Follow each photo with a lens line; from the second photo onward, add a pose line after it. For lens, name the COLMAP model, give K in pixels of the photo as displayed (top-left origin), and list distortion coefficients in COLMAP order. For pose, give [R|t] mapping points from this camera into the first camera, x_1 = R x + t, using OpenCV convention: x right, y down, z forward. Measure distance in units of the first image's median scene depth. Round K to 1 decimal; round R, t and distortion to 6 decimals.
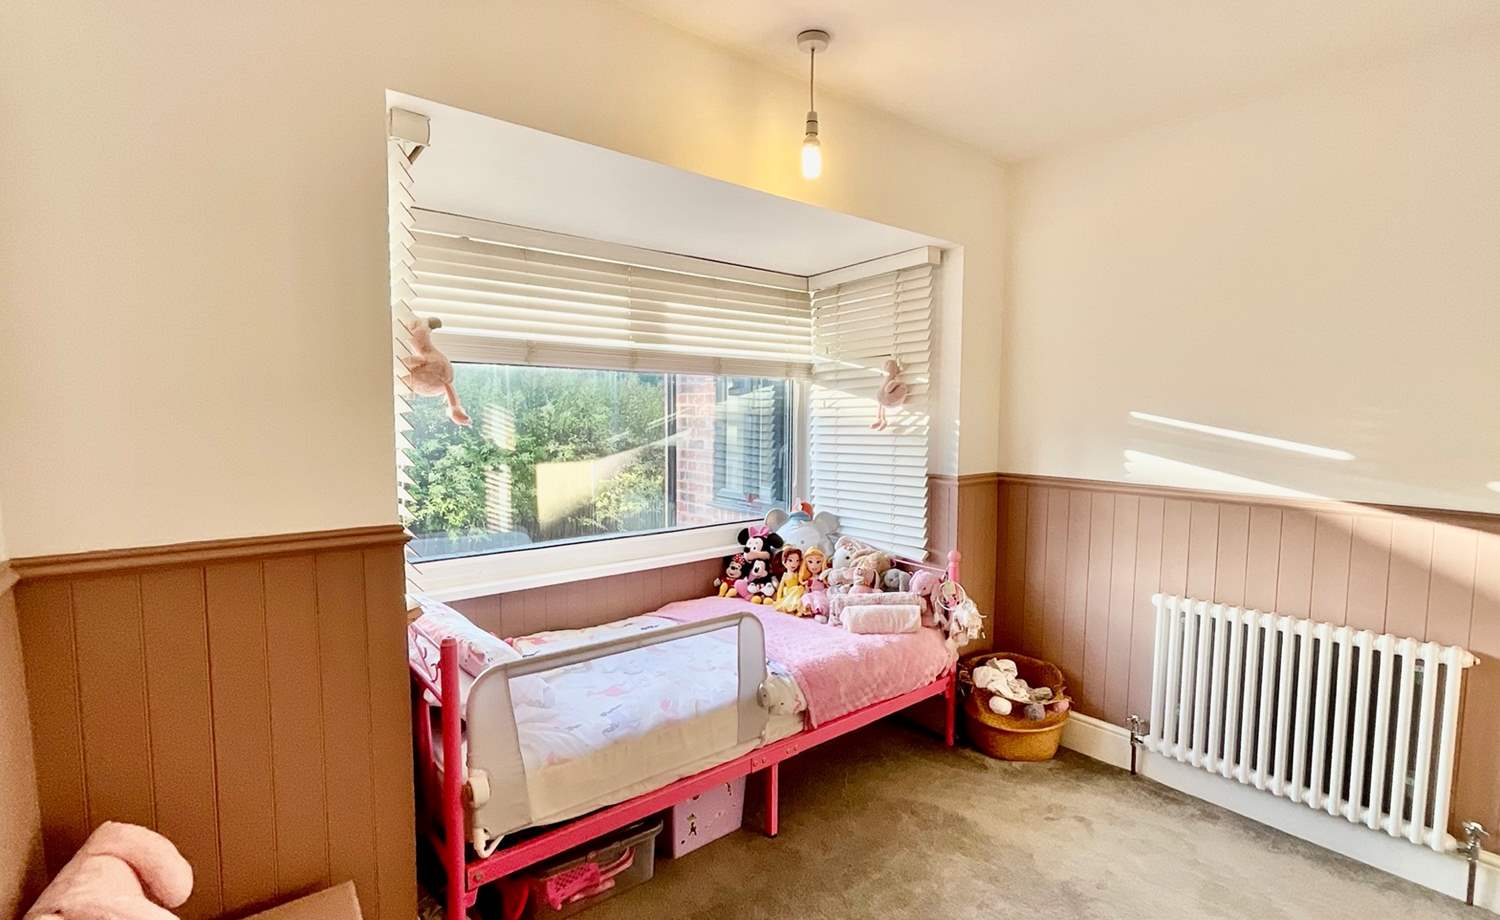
lens RADIAL K [[673.4, 0, 763.2], [0, 673.4, 457.3], [0, 0, 1]] dist [-0.000529, -0.000338]
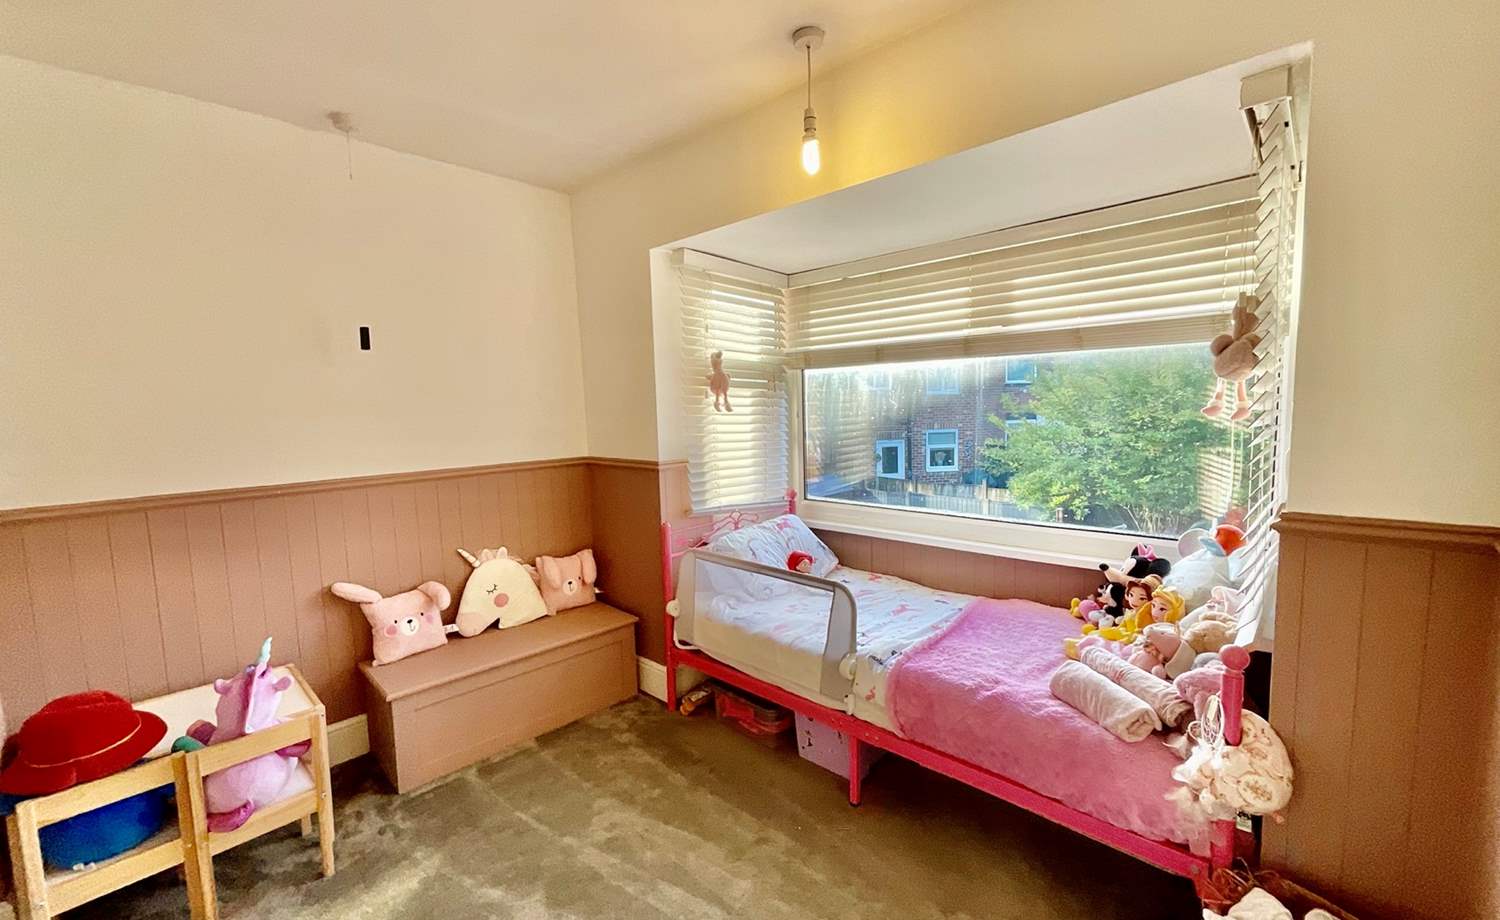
lens RADIAL K [[615.6, 0, 749.4], [0, 615.6, 463.0], [0, 0, 1]] dist [0.001707, 0.000732]
pose [[0.138799, 0.088215, -0.986384, 0.729922], [-0.040214, 0.995705, 0.083390, -0.034216], [0.989504, 0.028092, 0.141750, 0.558954]]
